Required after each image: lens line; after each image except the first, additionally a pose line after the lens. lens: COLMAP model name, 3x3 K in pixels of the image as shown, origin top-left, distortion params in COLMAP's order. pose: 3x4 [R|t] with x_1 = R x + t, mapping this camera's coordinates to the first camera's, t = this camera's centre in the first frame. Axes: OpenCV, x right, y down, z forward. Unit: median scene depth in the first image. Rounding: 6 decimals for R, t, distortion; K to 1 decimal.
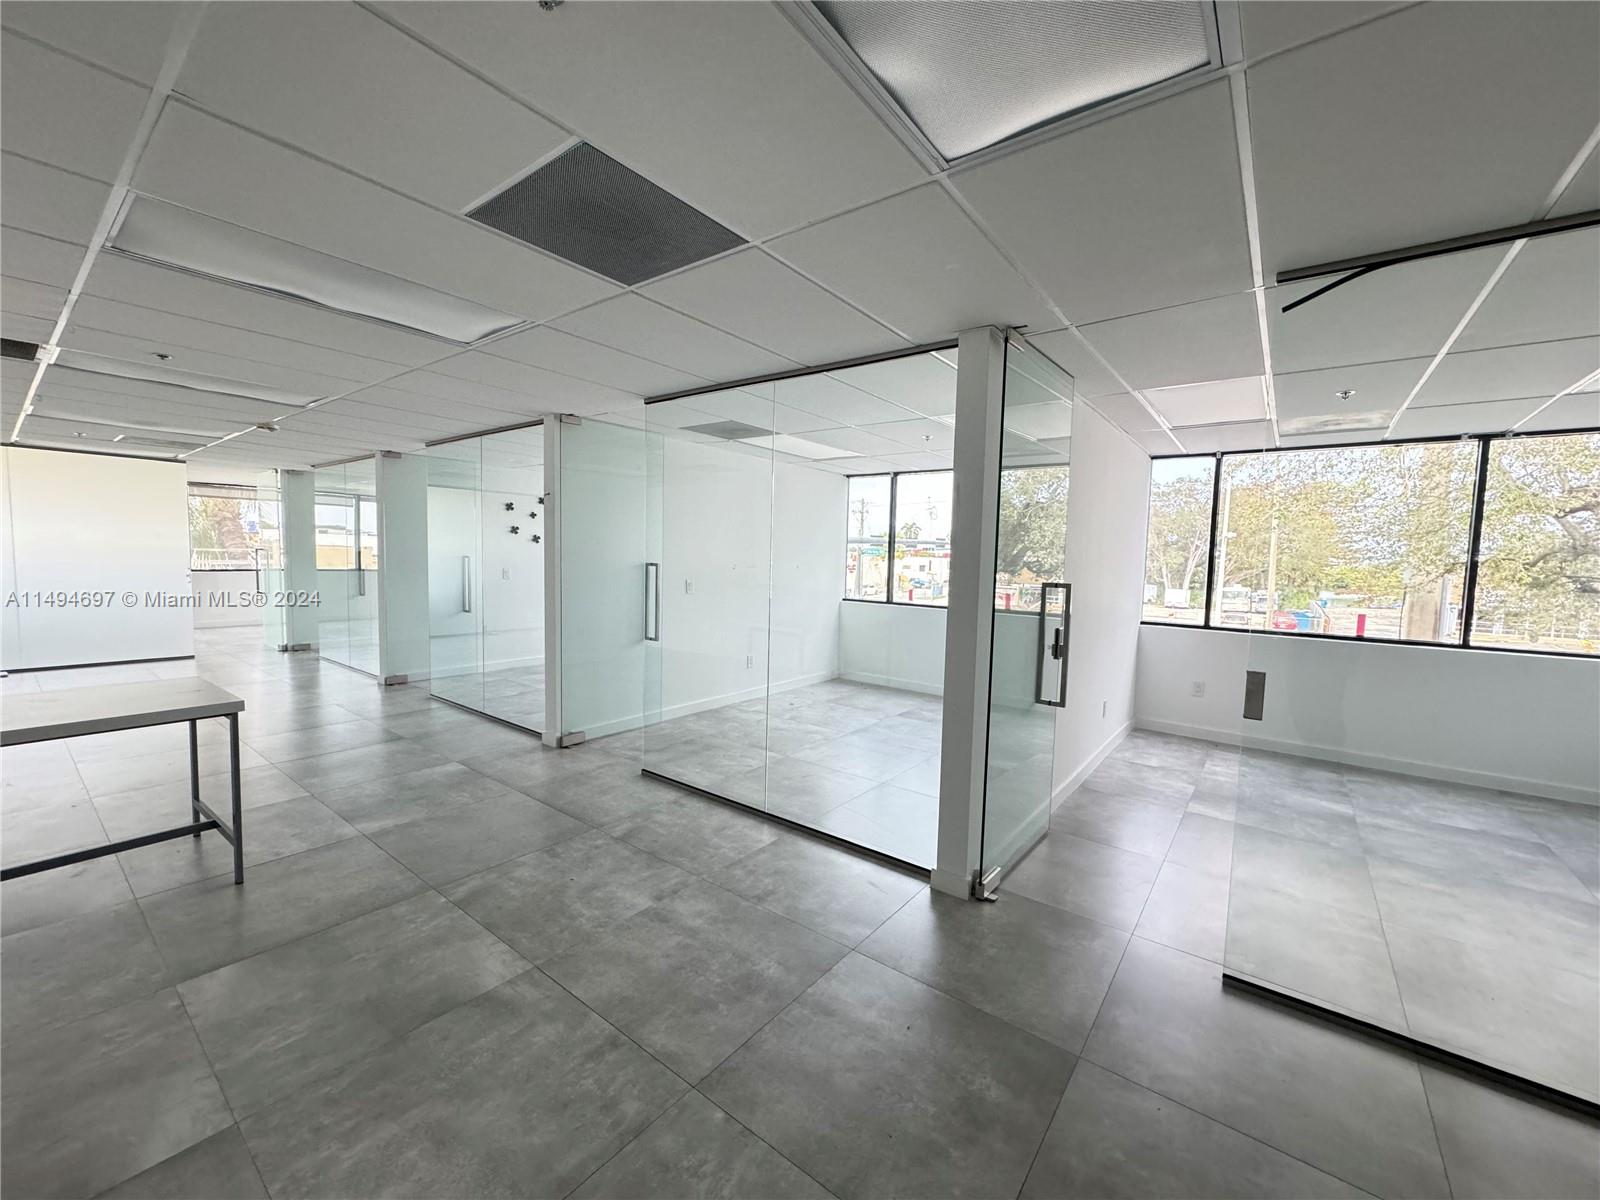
lens RADIAL K [[635.8, 0, 804.1], [0, 635.8, 601.1], [0, 0, 1]] dist [-0.000610, -0.000200]
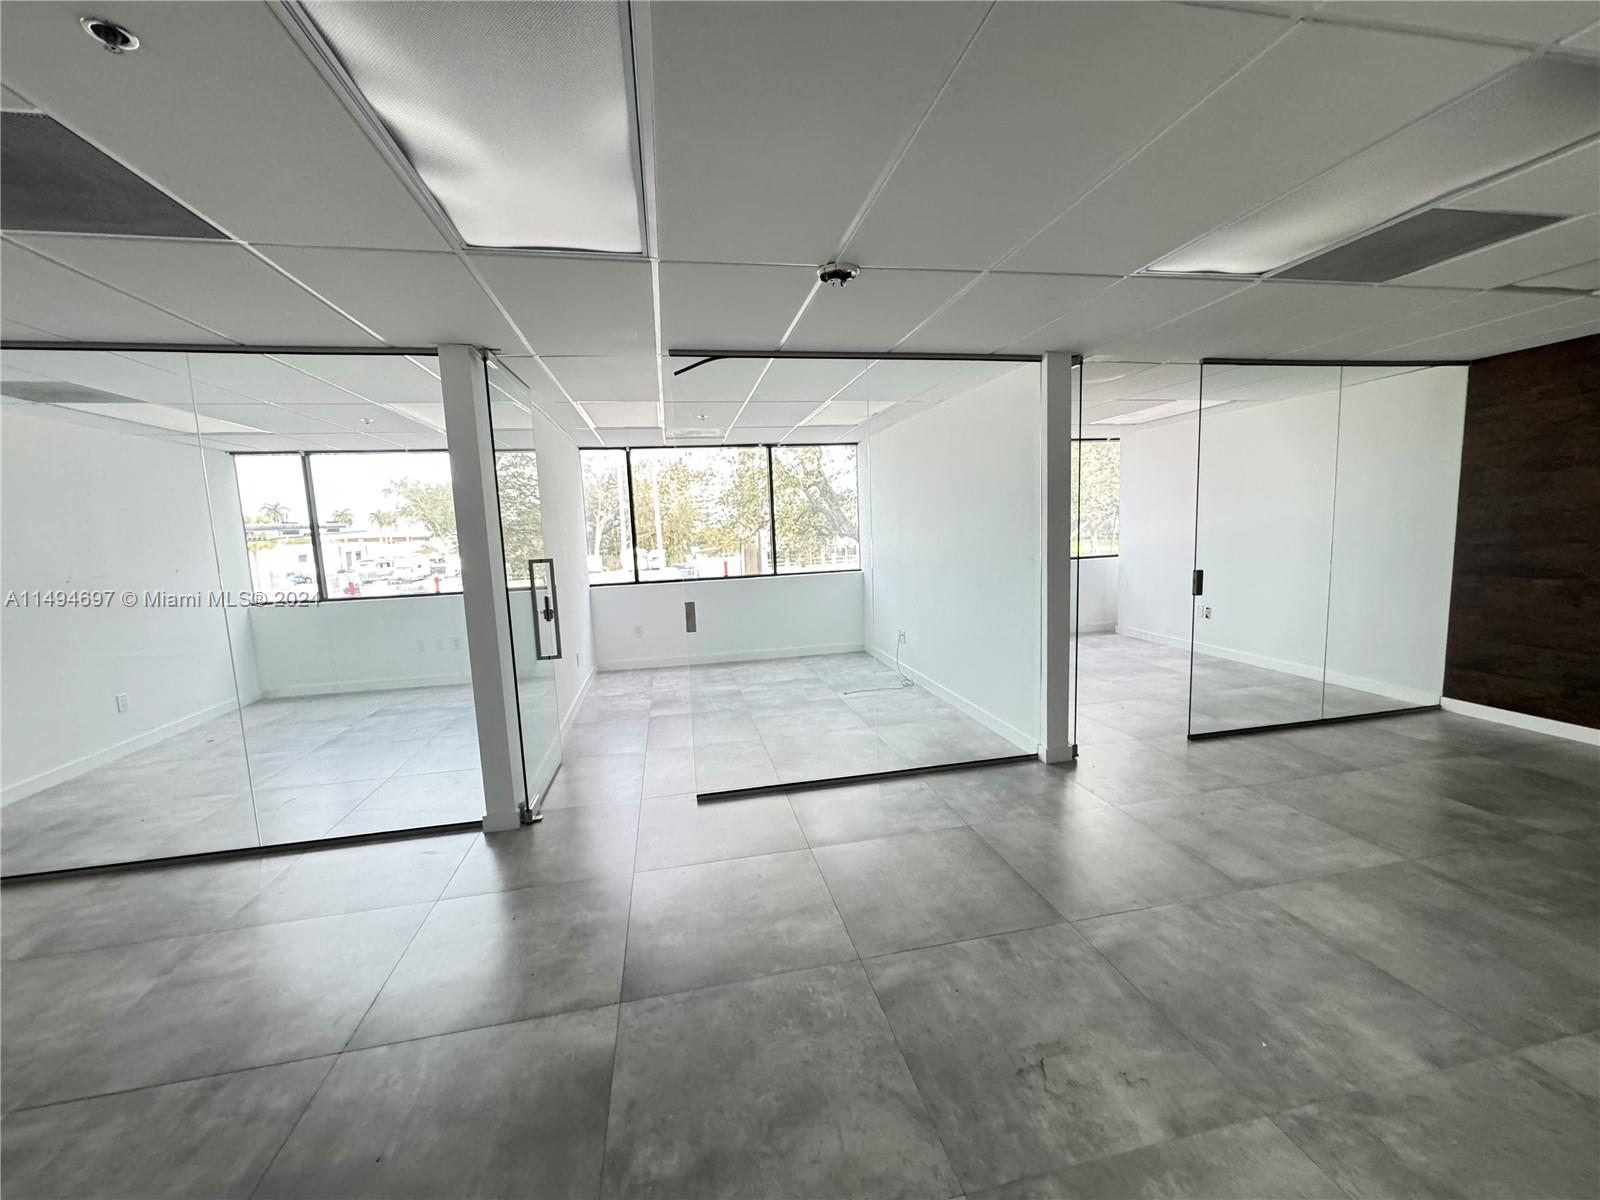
lens RADIAL K [[635.8, 0, 797.9], [0, 635.8, 602.6], [0, 0, 1]] dist [-0.000610, -0.000200]
pose [[0.655370, -0.144090, 0.741436, -0.148133], [0.112120, 0.989318, 0.093159, -0.003405], [-0.746940, 0.022076, 0.664525, -0.131829]]
